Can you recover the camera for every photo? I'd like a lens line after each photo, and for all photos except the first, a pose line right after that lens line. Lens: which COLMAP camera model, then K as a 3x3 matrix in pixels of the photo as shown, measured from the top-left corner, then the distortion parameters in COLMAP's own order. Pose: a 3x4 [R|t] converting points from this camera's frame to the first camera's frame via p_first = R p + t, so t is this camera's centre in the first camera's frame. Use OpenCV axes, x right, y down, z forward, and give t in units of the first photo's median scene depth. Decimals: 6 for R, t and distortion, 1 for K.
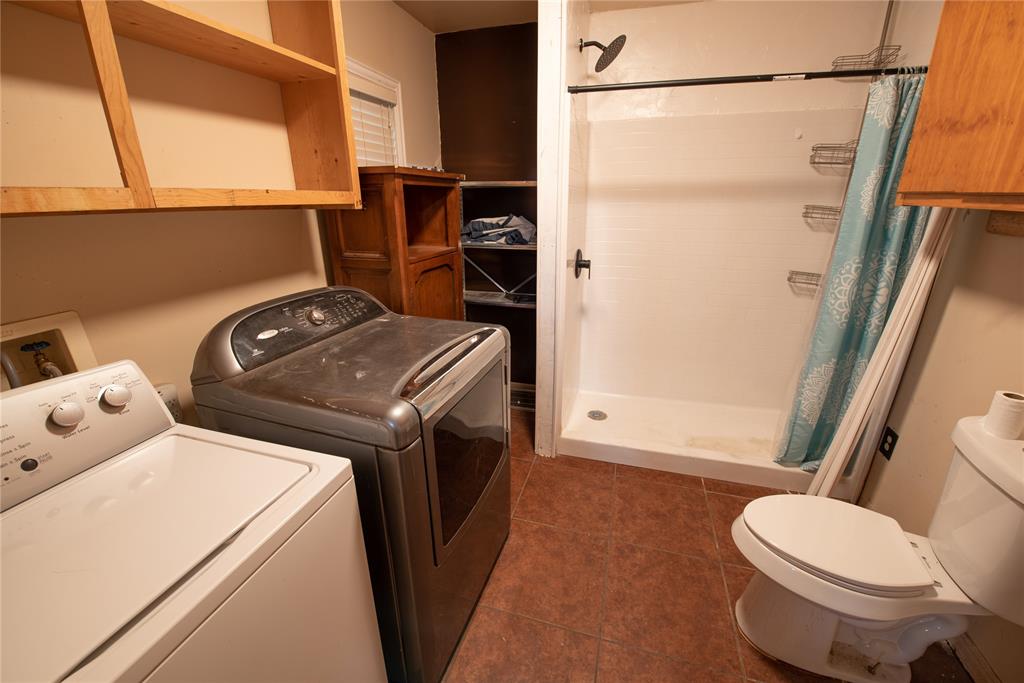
lens RADIAL K [[403.4, 0, 512.0], [0, 403.4, 341.5], [0, 0, 1]] dist [-0.015742, -0.004251]
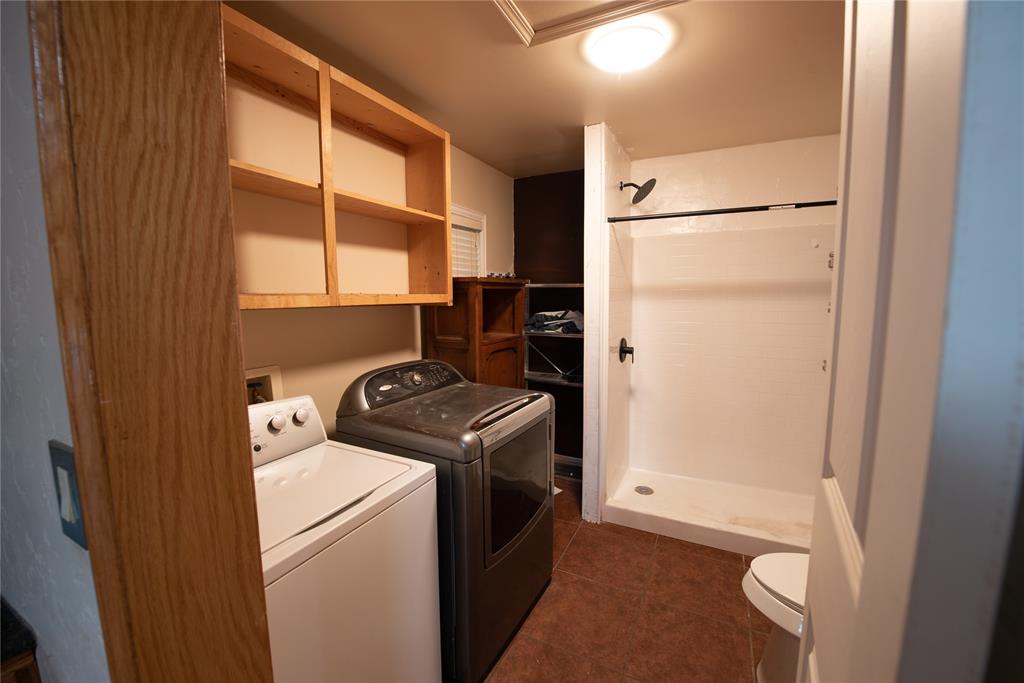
lens RADIAL K [[403.4, 0, 512.0], [0, 403.4, 341.5], [0, 0, 1]] dist [-0.015742, -0.004251]
pose [[0.984257, 0.020431, -0.175561, 0.075691], [-0.058110, 0.975483, -0.212264, 0.074166], [0.166920, 0.219124, 0.961313, -0.275293]]
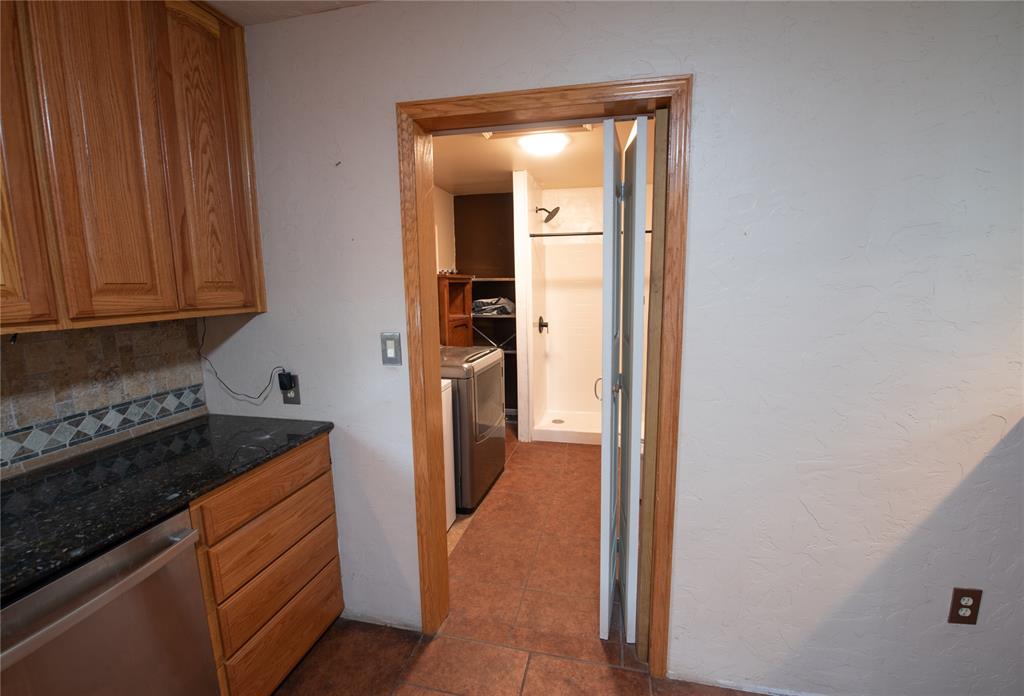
lens RADIAL K [[413.8, 0, 524.8], [0, 413.8, 348.7], [0, 0, 1]] dist [-0.000347, -0.000004]
pose [[0.996791, -0.015495, 0.078533, -0.058490], [0.029783, 0.982440, -0.184185, 0.324620], [-0.074300, 0.185933, 0.979749, -0.982704]]
